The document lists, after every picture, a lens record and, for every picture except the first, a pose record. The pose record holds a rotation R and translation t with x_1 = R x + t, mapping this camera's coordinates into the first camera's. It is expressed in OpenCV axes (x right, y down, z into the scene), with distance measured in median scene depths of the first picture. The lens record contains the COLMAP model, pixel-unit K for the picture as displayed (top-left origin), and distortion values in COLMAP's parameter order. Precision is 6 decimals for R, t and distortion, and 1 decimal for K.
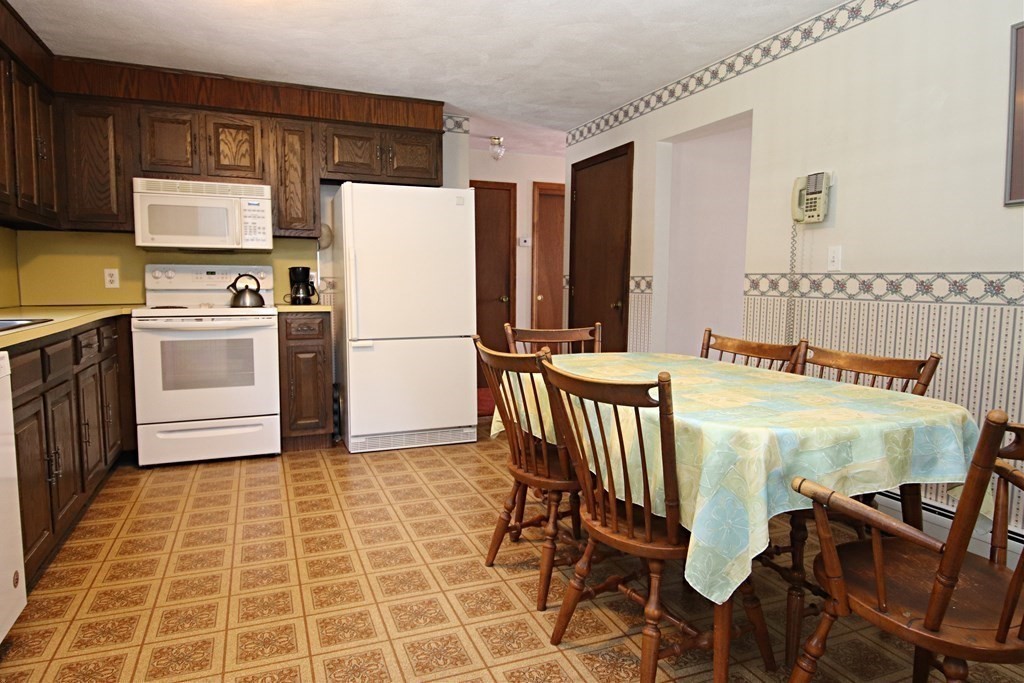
lens RADIAL K [[622.3, 0, 504.6], [0, 622.3, 339.2], [0, 0, 1]] dist [0.031687, -0.040010]
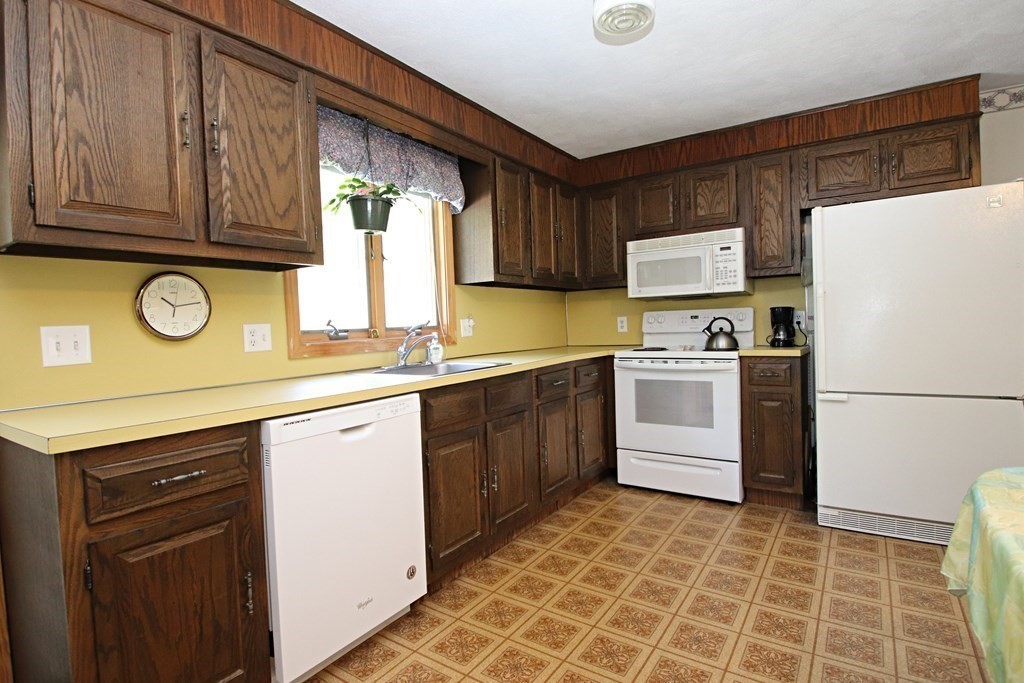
lens RADIAL K [[511.2, 0, 490.6], [0, 511.2, 342.1], [0, 0, 1]] dist [-0.007157, -0.011932]
pose [[0.553948, 0.003589, -0.832544, 0.080536], [-0.039577, 0.998974, -0.022027, -0.032160], [0.831610, 0.045152, 0.553521, 0.240893]]
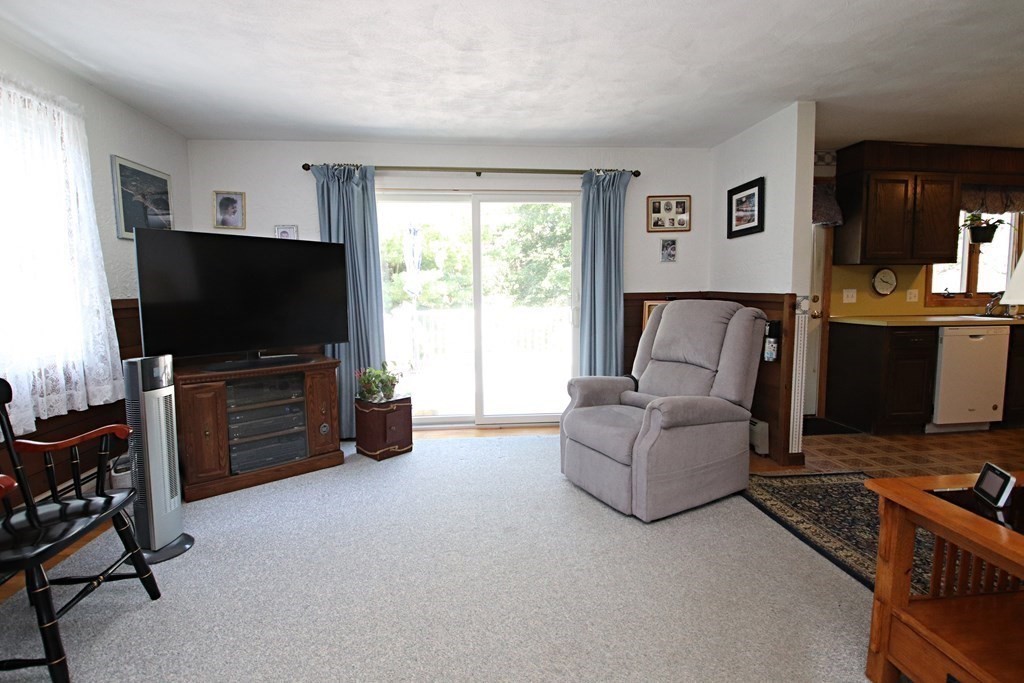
lens RADIAL K [[481.6, 0, 514.0], [0, 481.6, 332.2], [0, 0, 1]] dist [-0.009588, -0.006718]
pose [[-0.273191, 0.084075, -0.958279, 0.825646], [-0.081516, 0.990567, 0.110146, -0.001868], [0.958500, 0.108206, -0.263760, -0.250983]]
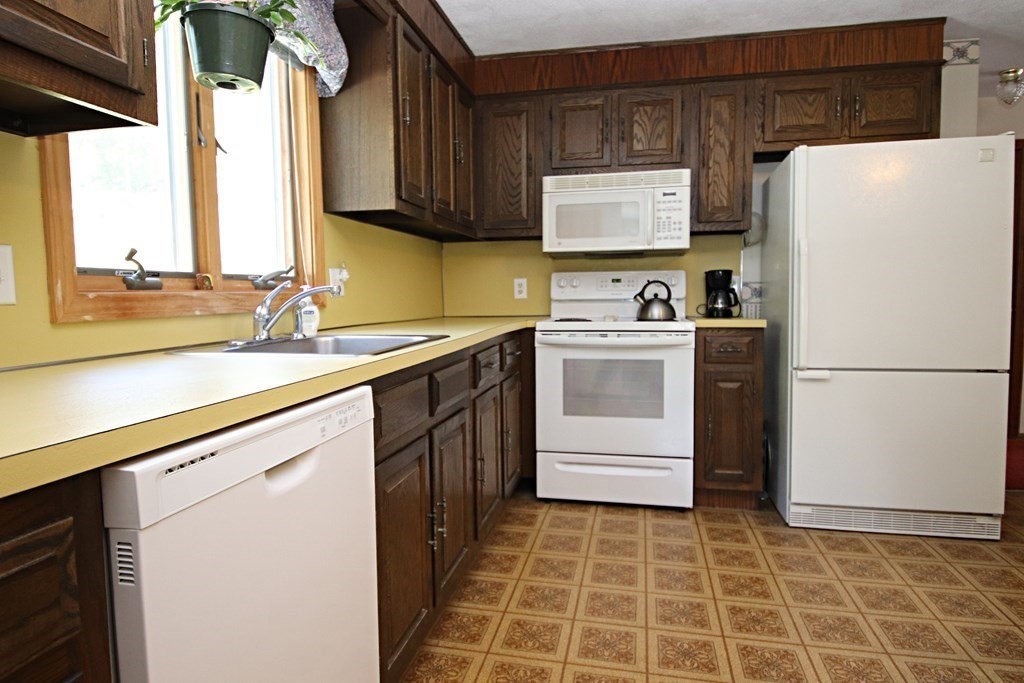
lens RADIAL K [[622.3, 0, 517.8], [0, 622.3, 340.3], [0, 0, 1]] dist [0.031687, -0.040010]
pose [[0.838300, 0.028028, -0.544488, -0.124333], [-0.036206, 0.999335, -0.004302, -0.016000], [0.544006, 0.023320, 0.838757, 0.225912]]
